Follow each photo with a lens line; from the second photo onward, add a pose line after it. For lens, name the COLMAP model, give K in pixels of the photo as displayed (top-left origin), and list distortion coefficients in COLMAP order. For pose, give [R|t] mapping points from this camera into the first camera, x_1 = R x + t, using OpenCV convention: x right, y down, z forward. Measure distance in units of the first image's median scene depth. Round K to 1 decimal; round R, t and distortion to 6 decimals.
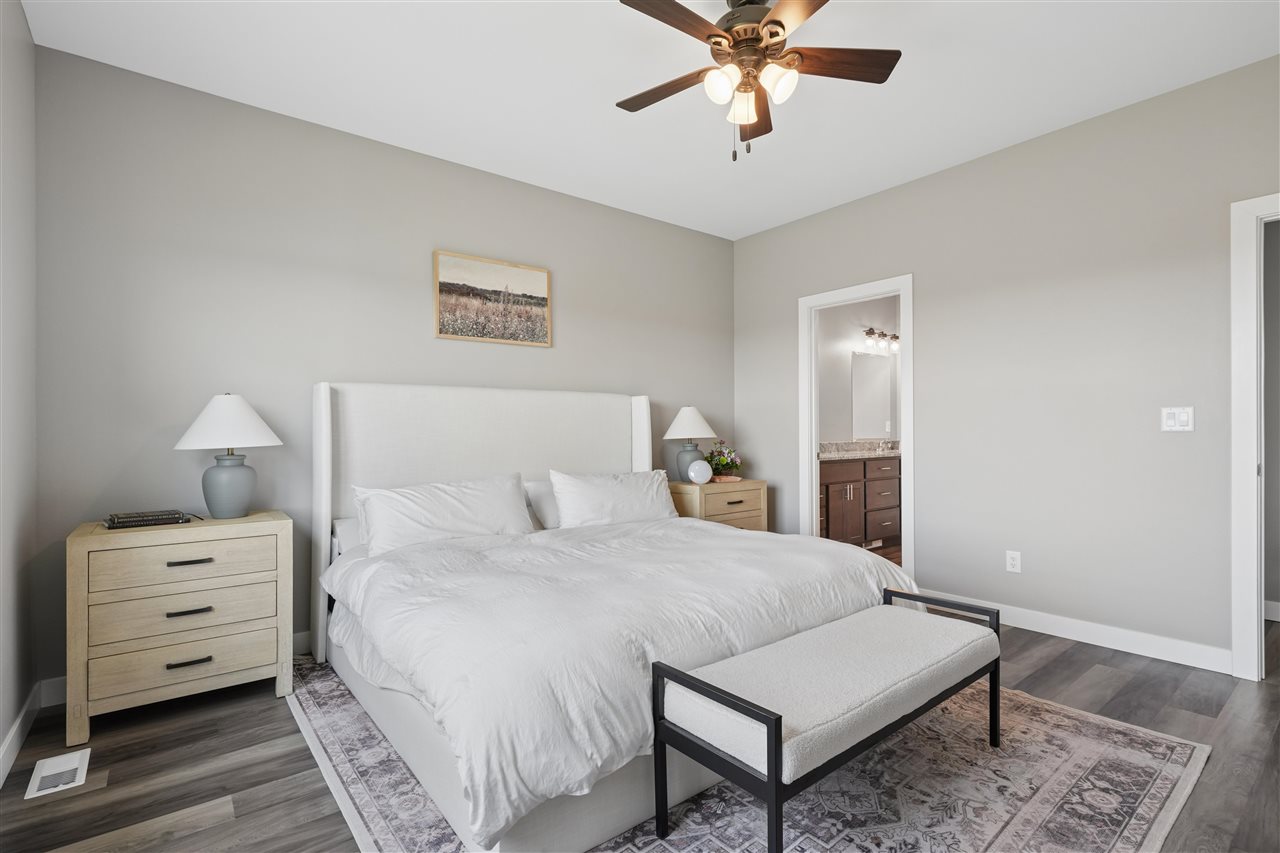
lens RADIAL K [[589.7, 0, 642.3], [0, 589.7, 433.4], [0, 0, 1]] dist [0.000871, 0.000438]
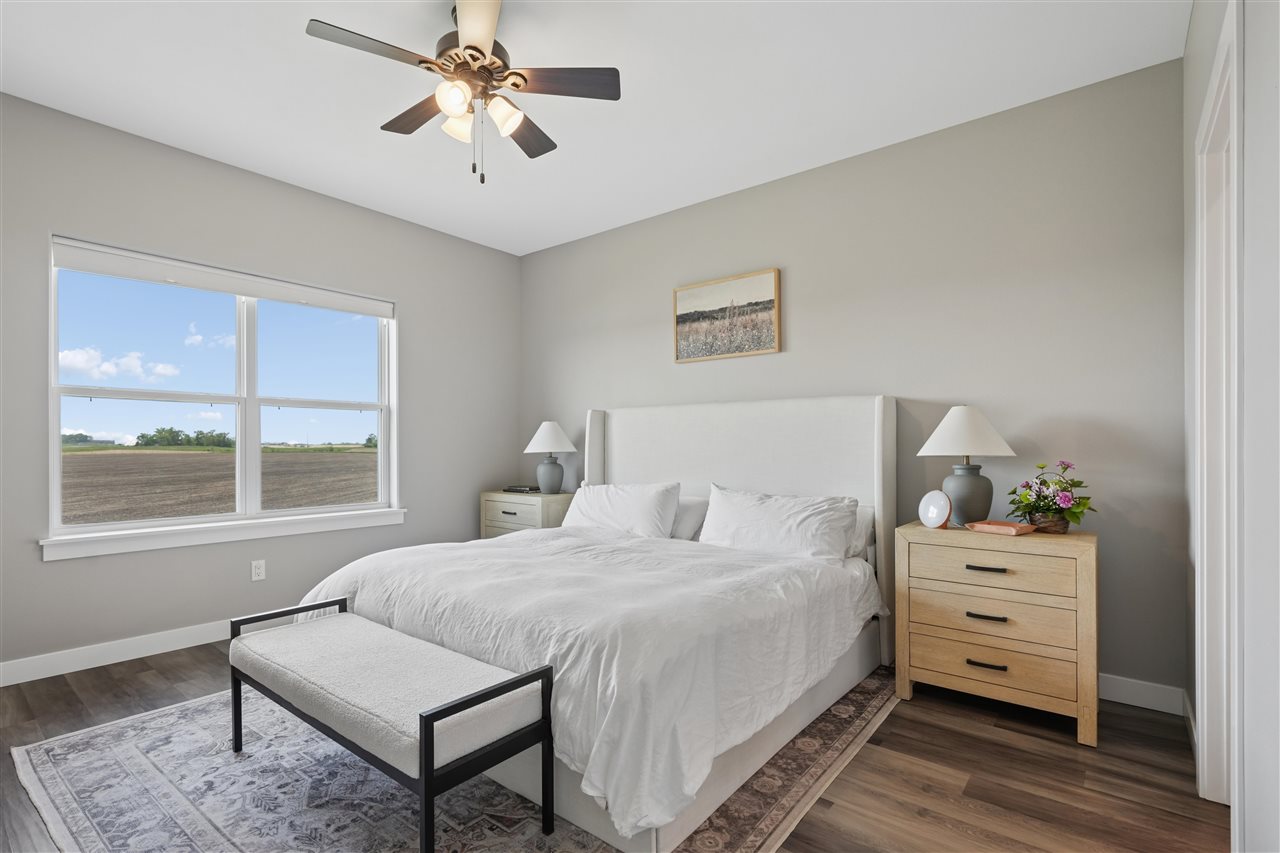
lens RADIAL K [[610.1, 0, 611.0], [0, 610.1, 427.0], [0, 0, 1]] dist [0.001823, 0.000297]
pose [[0.195526, -0.021183, -0.980470, 0.764256], [-0.007833, 0.999701, -0.023161, -0.007669], [0.980667, 0.012209, 0.195301, 0.608650]]
